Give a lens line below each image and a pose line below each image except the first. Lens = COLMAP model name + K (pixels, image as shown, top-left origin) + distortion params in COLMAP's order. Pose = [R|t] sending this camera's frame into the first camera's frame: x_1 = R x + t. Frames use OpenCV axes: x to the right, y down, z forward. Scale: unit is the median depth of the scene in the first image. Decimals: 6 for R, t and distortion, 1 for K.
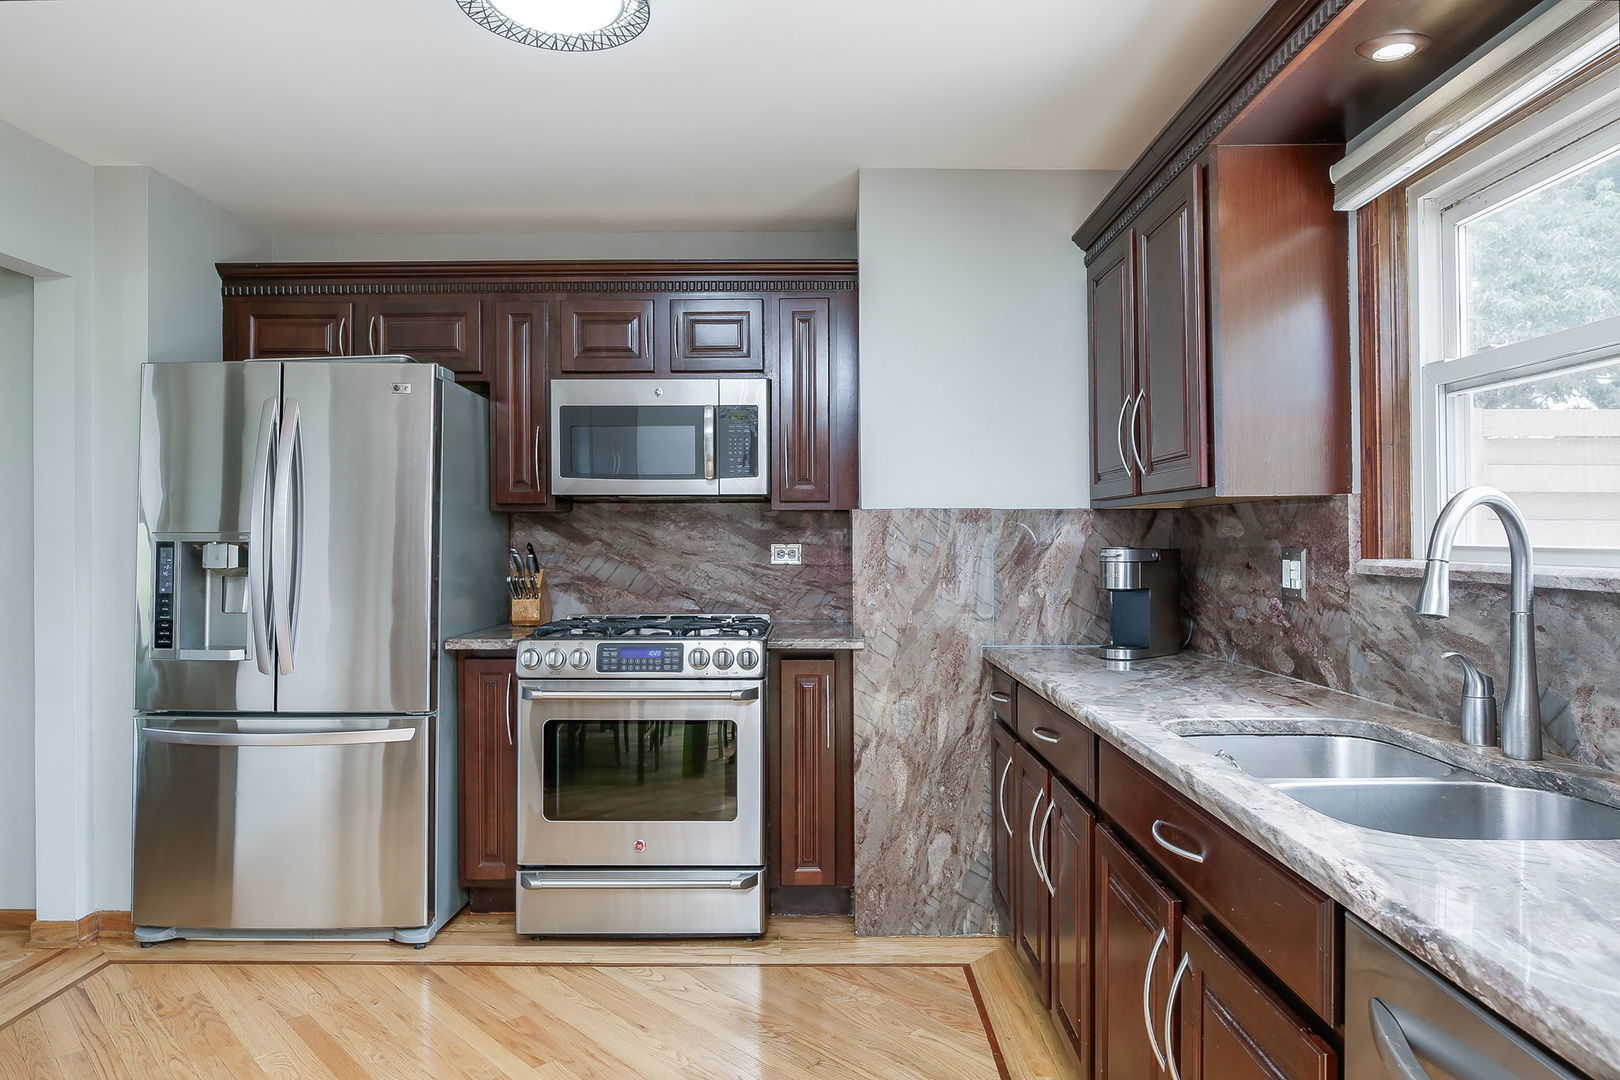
lens RADIAL K [[986.8, 0, 813.2], [0, 986.8, 534.8], [0, 0, 1]] dist [-0.010152, -0.006442]
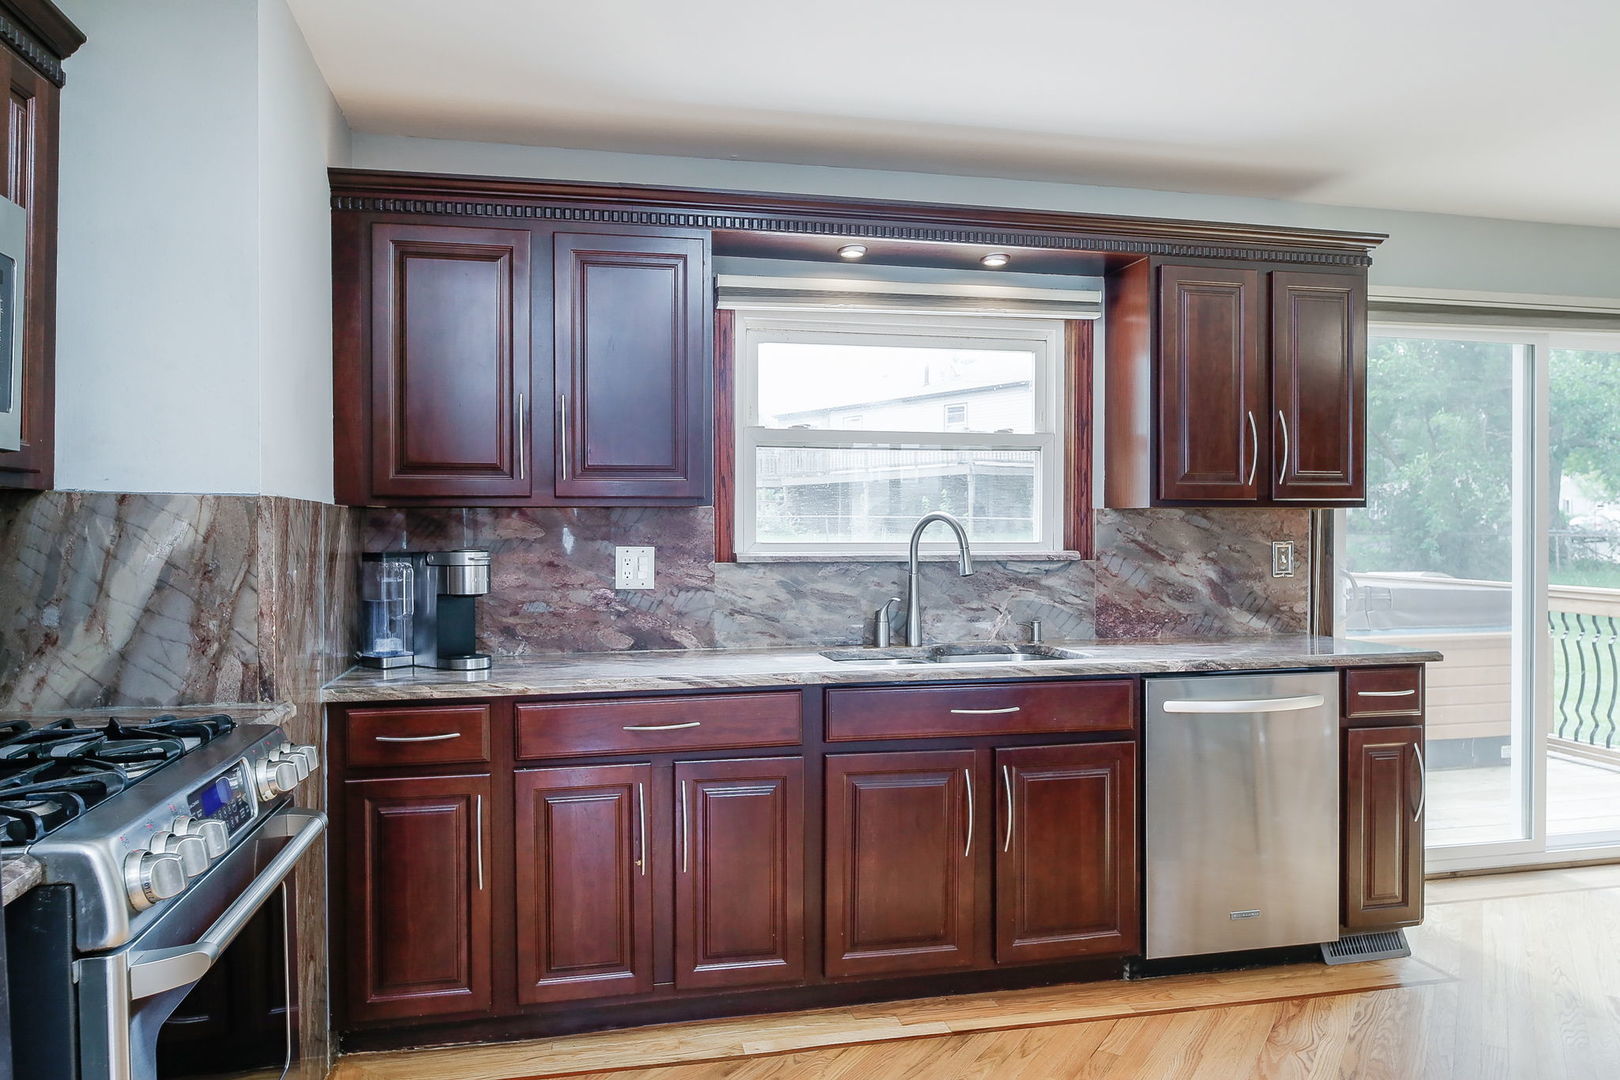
lens RADIAL K [[1095.1, 0, 812.8], [0, 1095.1, 537.3], [0, 0, 1]] dist [-0.016141, -0.000207]
pose [[-0.204394, -0.000341, 0.978889, -0.722192], [0.001315, 0.999999, 0.000623, 0.000331], [-0.978888, 0.001414, -0.204393, 0.827614]]
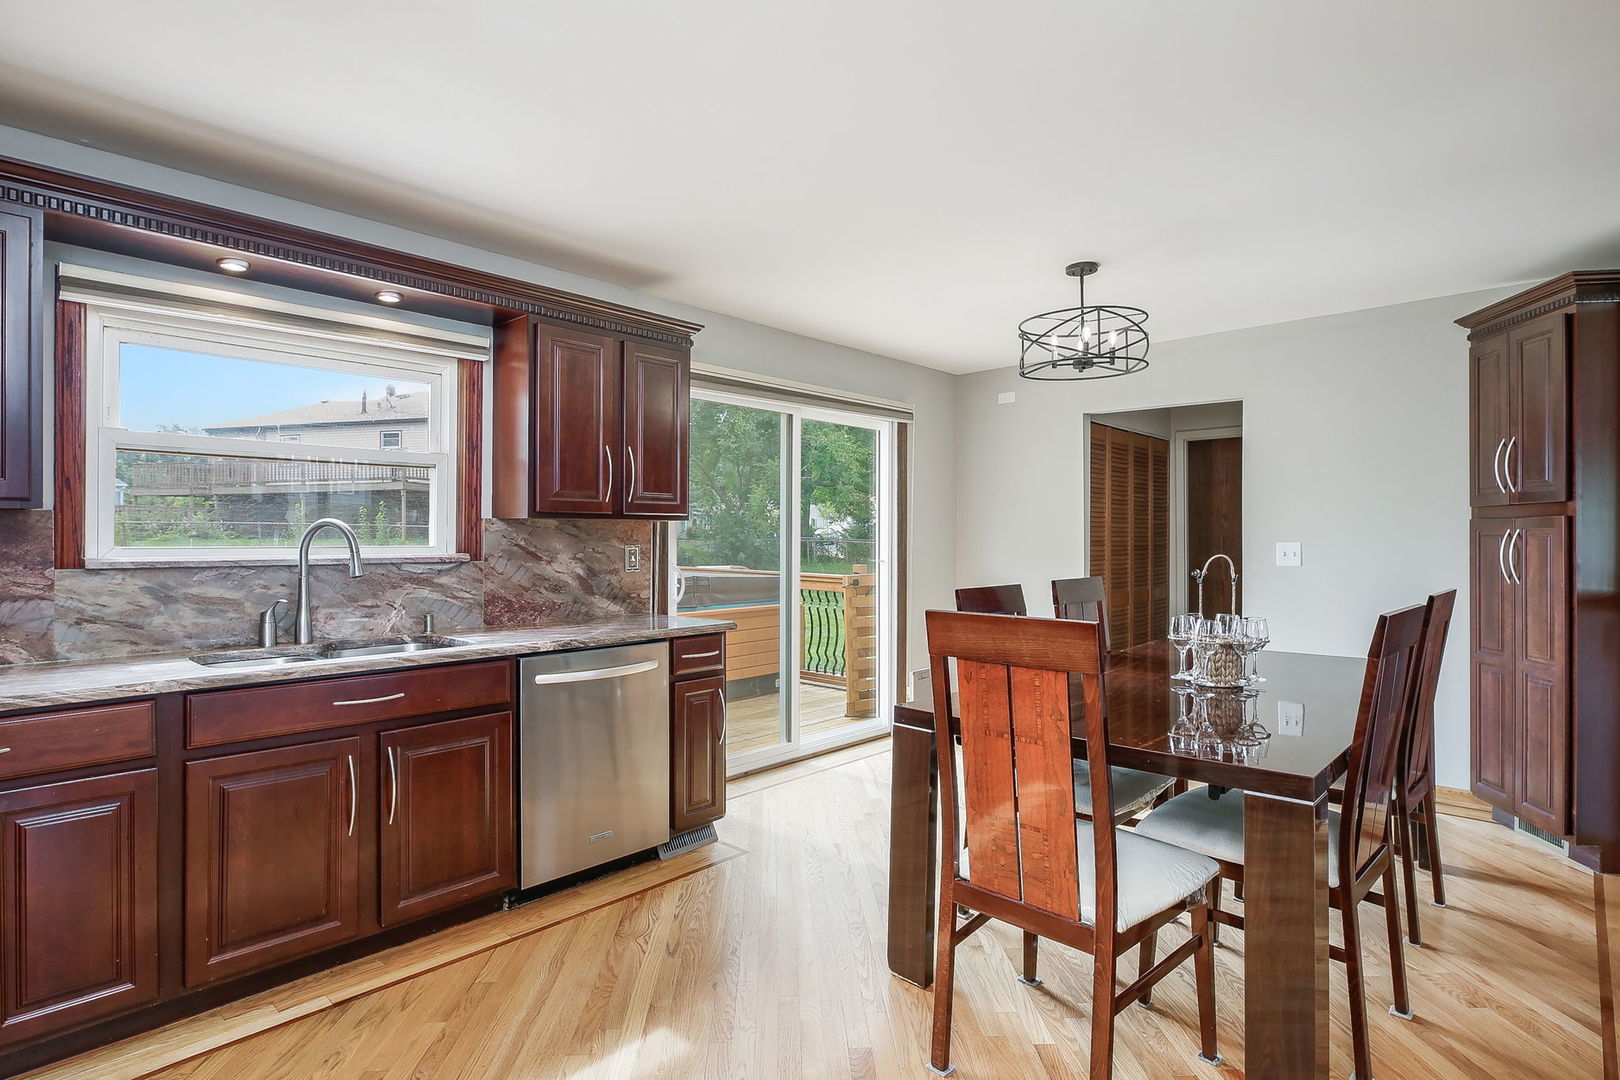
lens RADIAL K [[816.4, 0, 810.5], [0, 816.4, 536.5], [0, 0, 1]] dist [-0.004337, -0.001470]
pose [[-0.723224, 0.004351, 0.690600, -0.666998], [0.001086, 0.999986, -0.005163, 0.000123], [-0.690613, -0.002984, -0.723218, 0.760411]]
